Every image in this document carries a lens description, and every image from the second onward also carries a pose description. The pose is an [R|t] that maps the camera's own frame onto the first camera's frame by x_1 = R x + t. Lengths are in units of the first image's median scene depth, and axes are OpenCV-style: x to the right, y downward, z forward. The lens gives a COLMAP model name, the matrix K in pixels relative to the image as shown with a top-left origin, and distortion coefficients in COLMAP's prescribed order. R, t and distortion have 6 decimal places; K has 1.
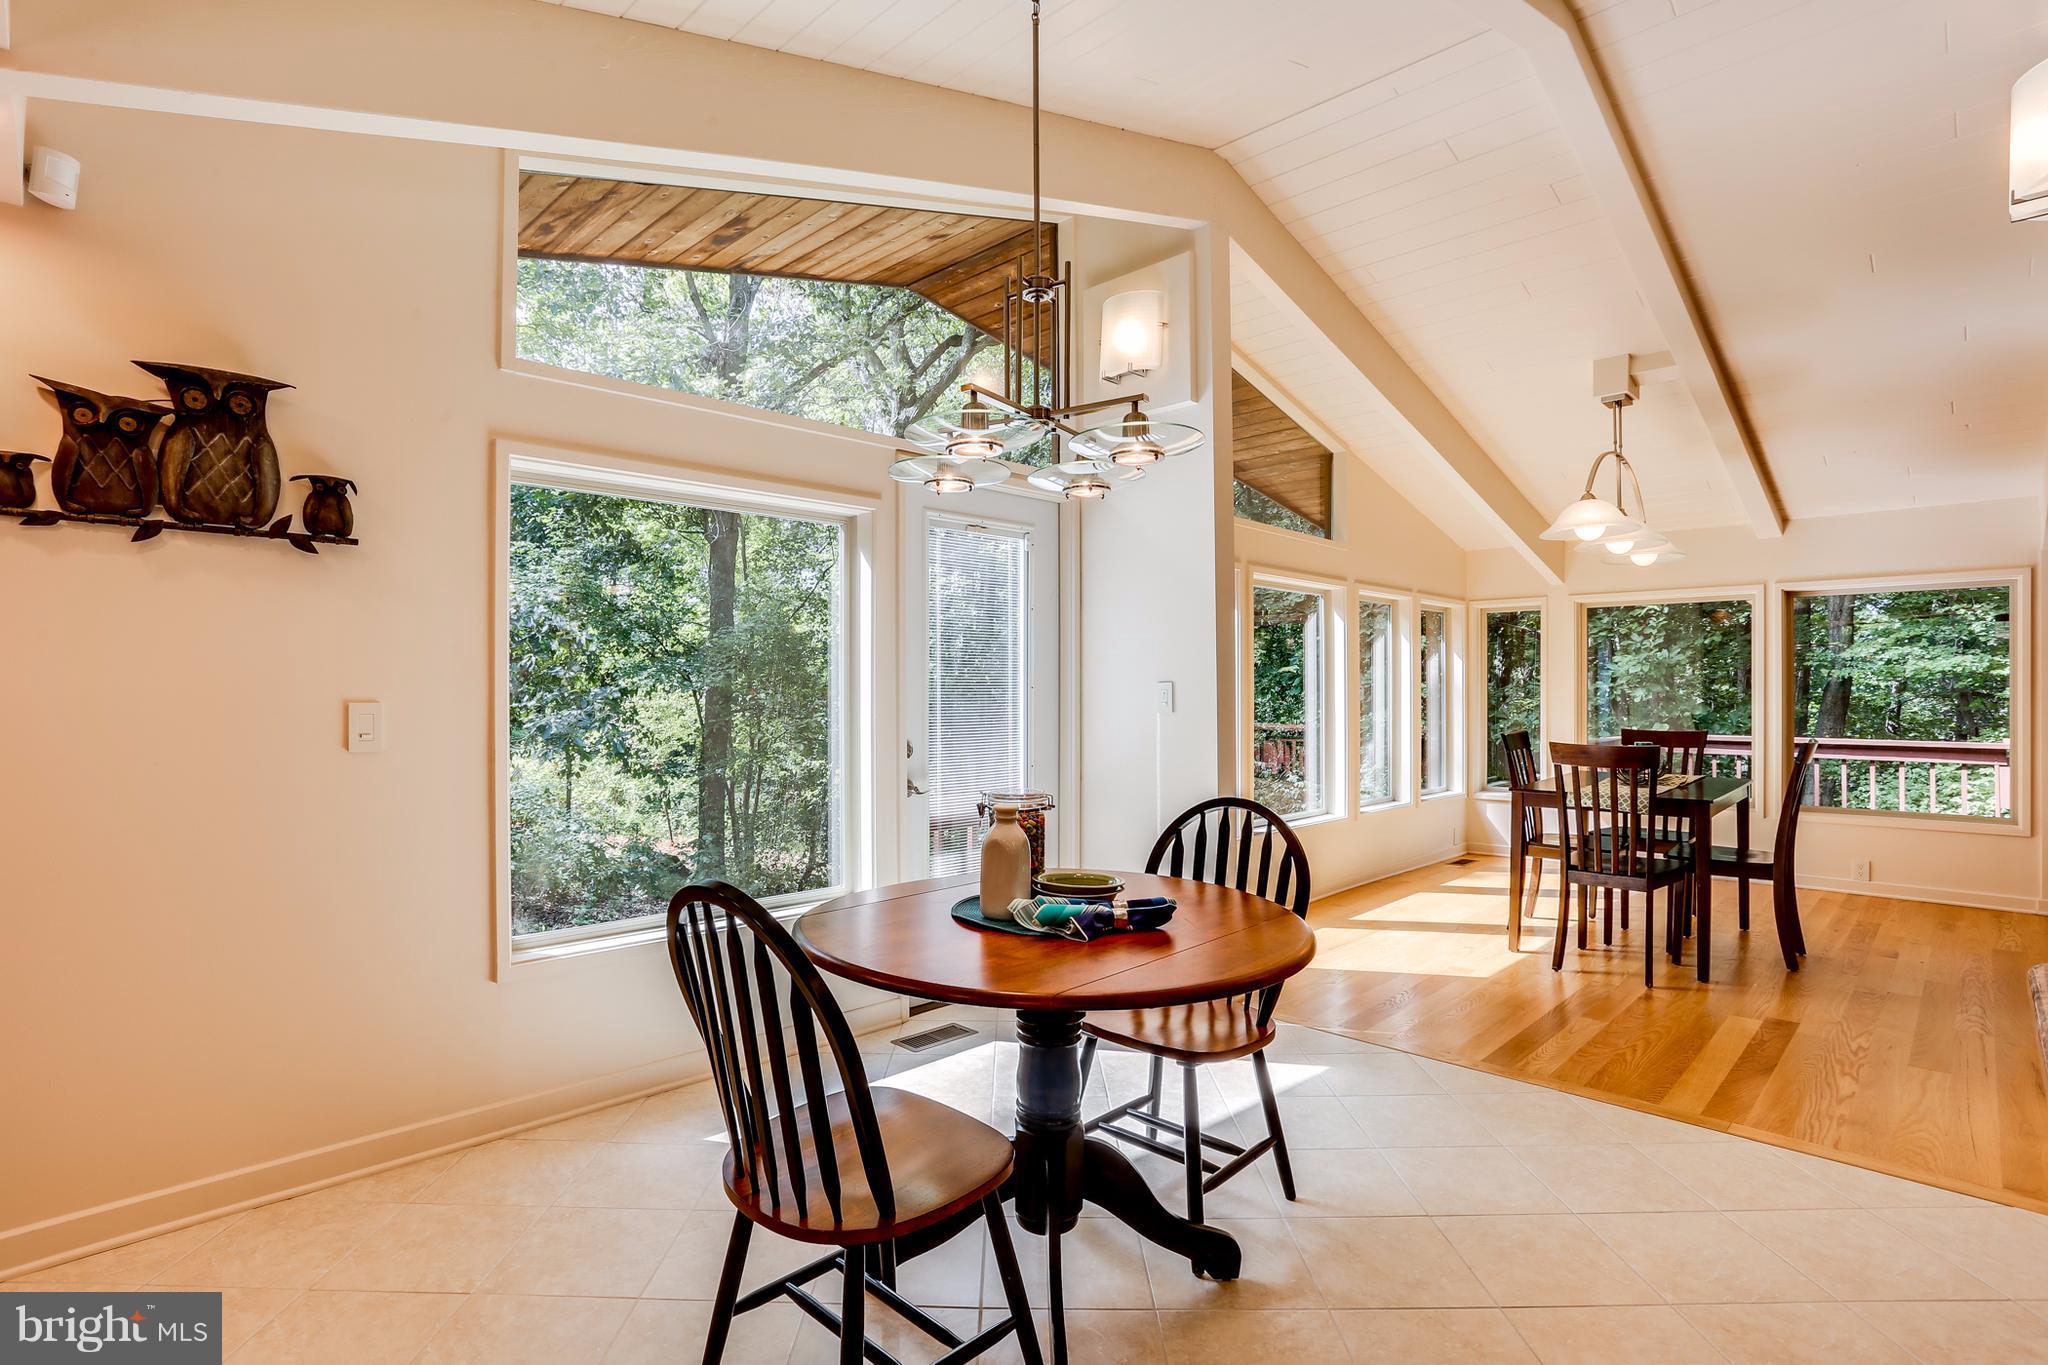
lens RADIAL K [[1016.7, 0, 1024.8], [0, 1016.7, 690.8], [0, 0, 1]] dist [-0.037353, 0.015056]
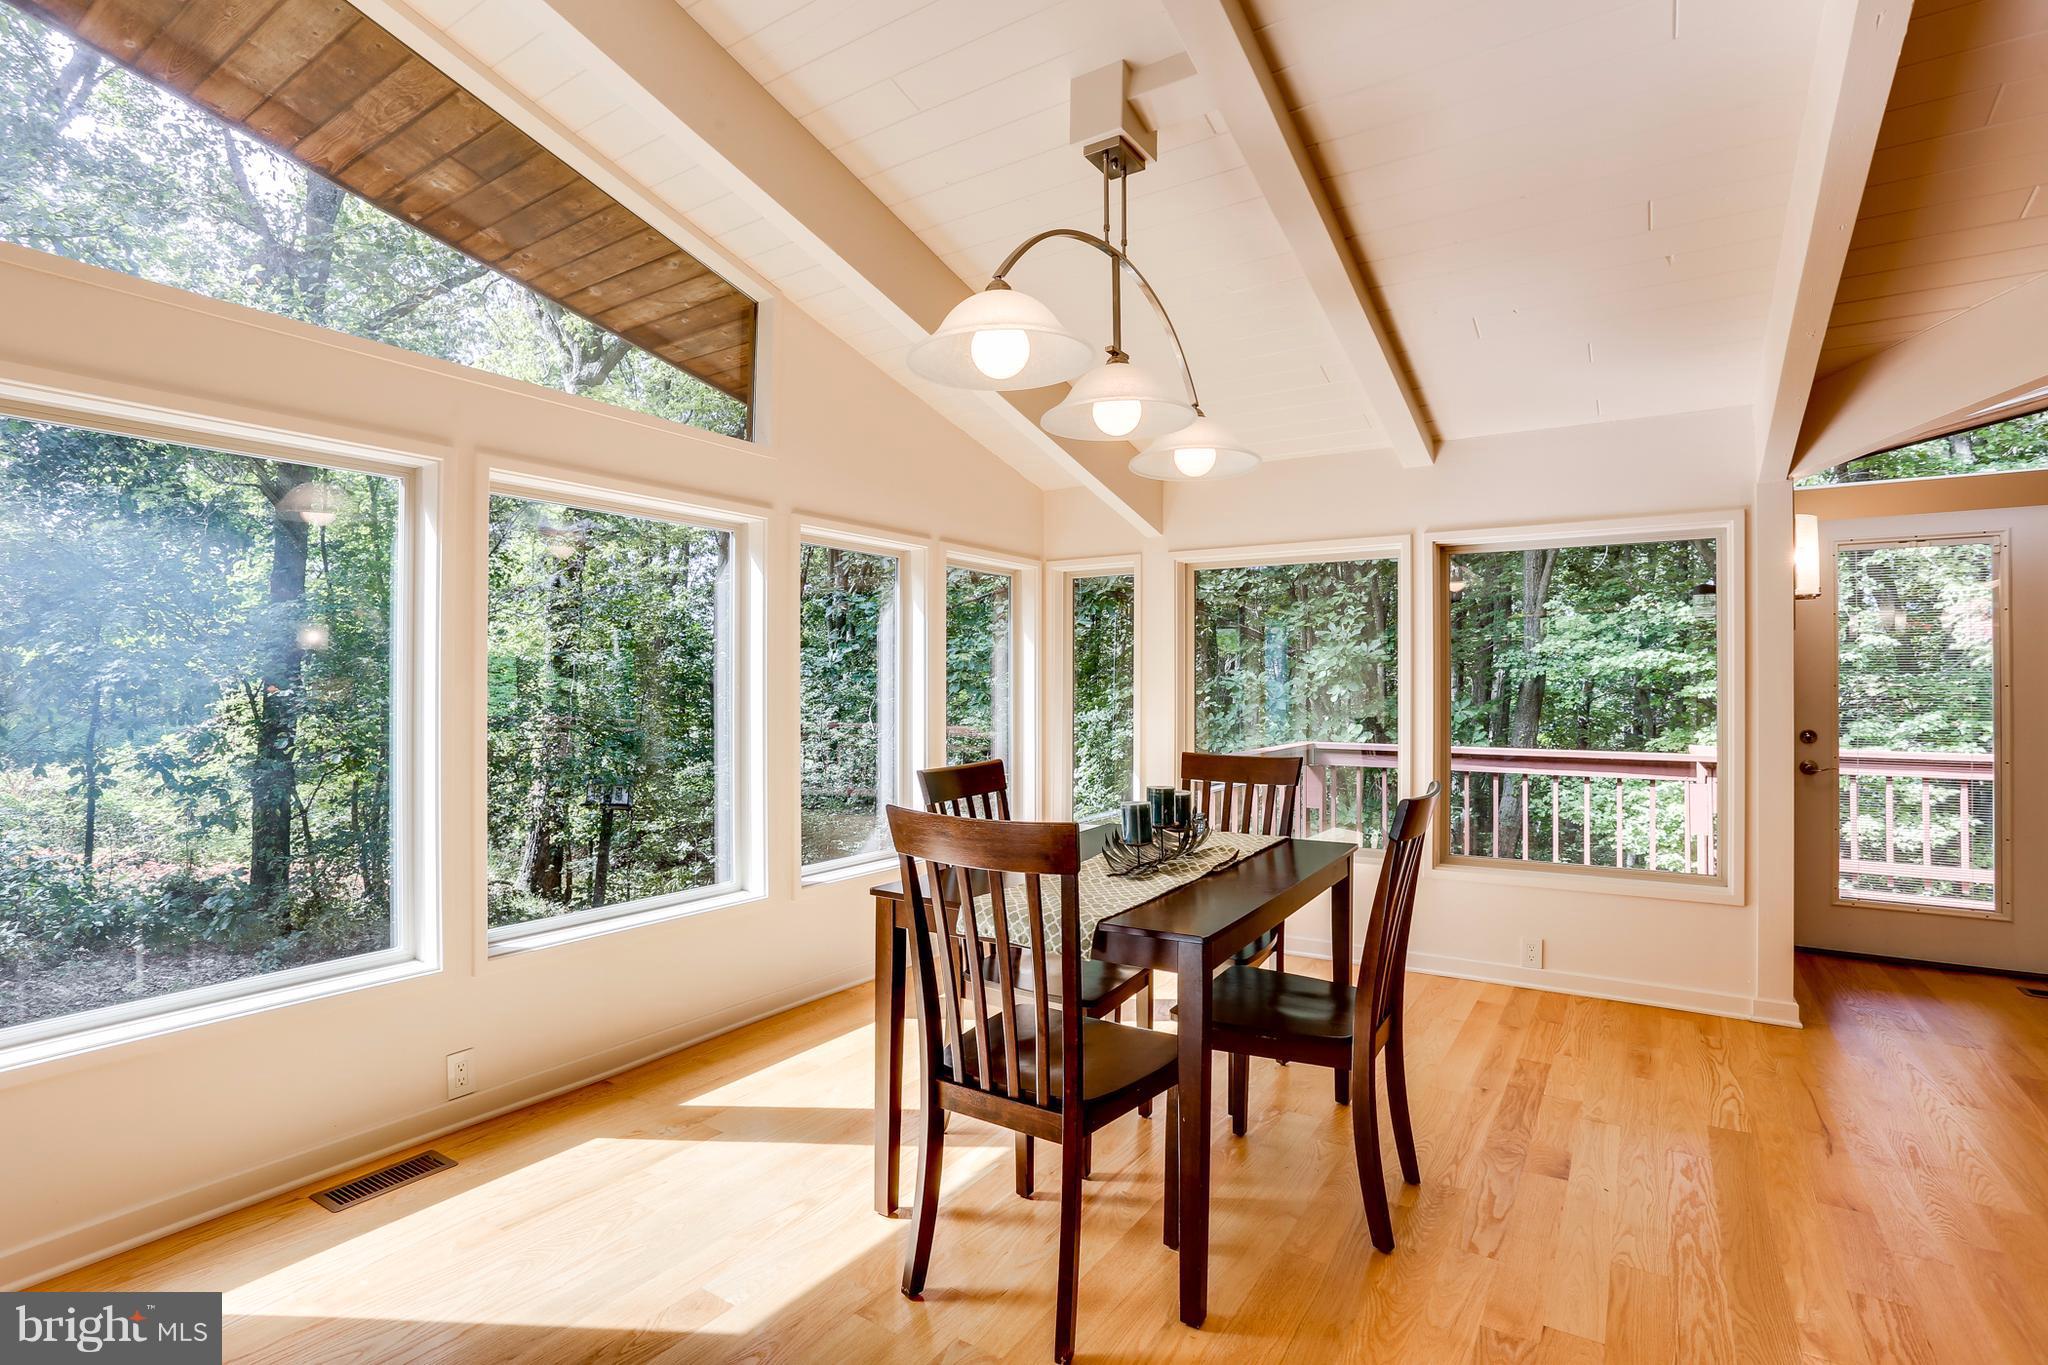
lens RADIAL K [[992.4, 0, 1002.7], [0, 992.4, 681.5], [0, 0, 1]] dist [-0.068783, 0.027584]
pose [[0.984239, 0.004840, 0.176778, 0.305856], [-0.004580, 0.999988, -0.001878, -0.003554], [-0.176785, 0.001039, 0.984249, 0.343542]]
